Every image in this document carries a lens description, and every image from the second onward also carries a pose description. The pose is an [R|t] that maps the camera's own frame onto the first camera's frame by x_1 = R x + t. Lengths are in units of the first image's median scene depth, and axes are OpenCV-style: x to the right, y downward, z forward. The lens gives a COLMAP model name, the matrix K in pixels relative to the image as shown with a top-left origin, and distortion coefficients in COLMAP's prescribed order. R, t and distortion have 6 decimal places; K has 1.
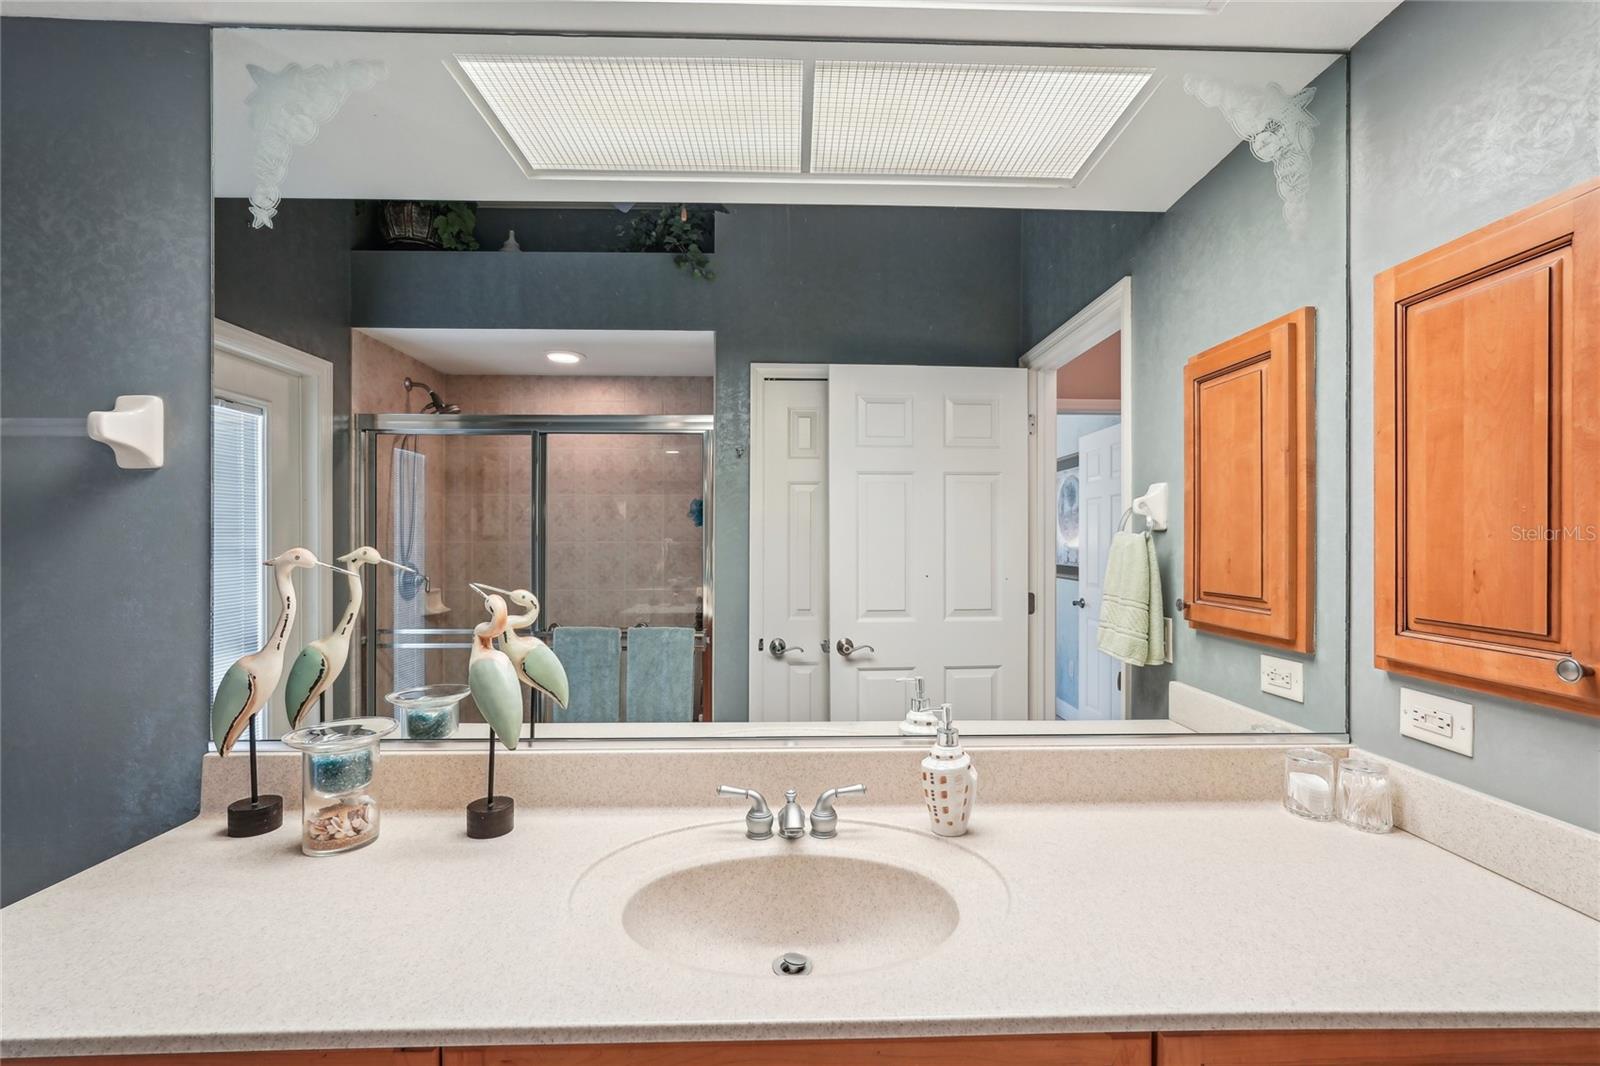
lens RADIAL K [[716.7, 0, 804.5], [0, 716.7, 544.5], [0, 0, 1]] dist [-0.016807, 0.011549]
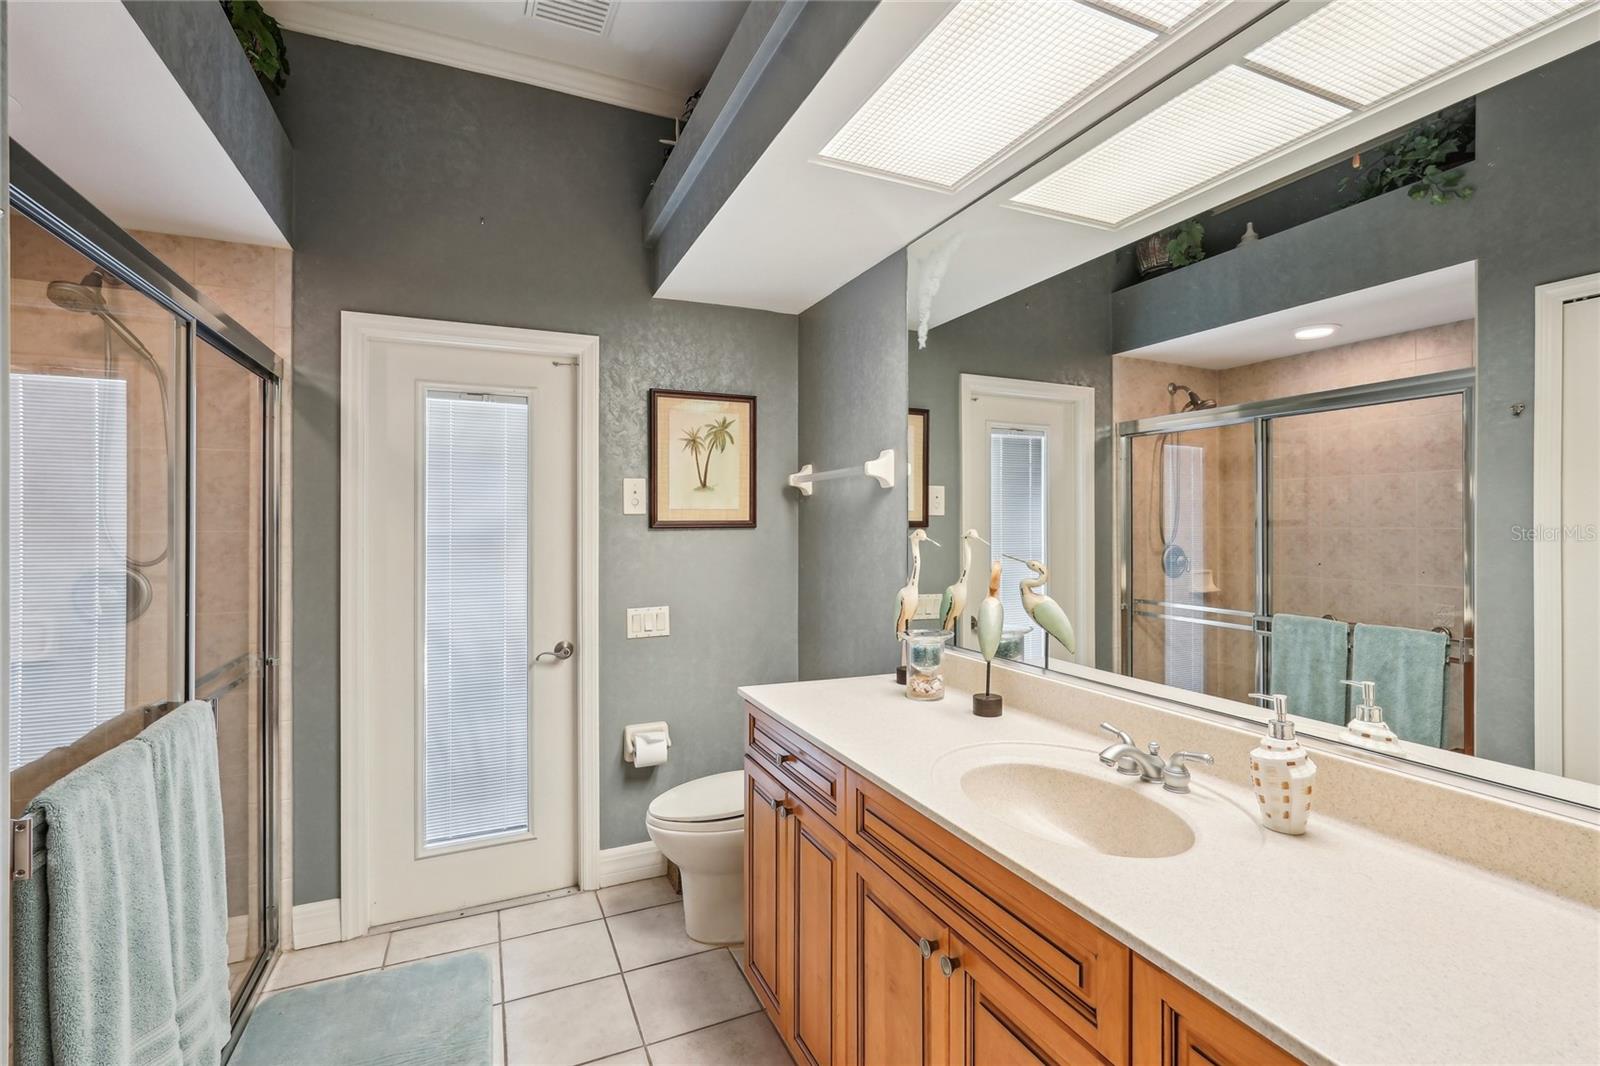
lens RADIAL K [[716.7, 0, 804.5], [0, 716.7, 544.5], [0, 0, 1]] dist [-0.016807, 0.011549]
pose [[0.391505, 0.026208, -0.919803, 0.315498], [-0.007166, 0.999651, 0.025433, -0.000125], [0.920148, -0.003365, 0.391556, 0.012922]]
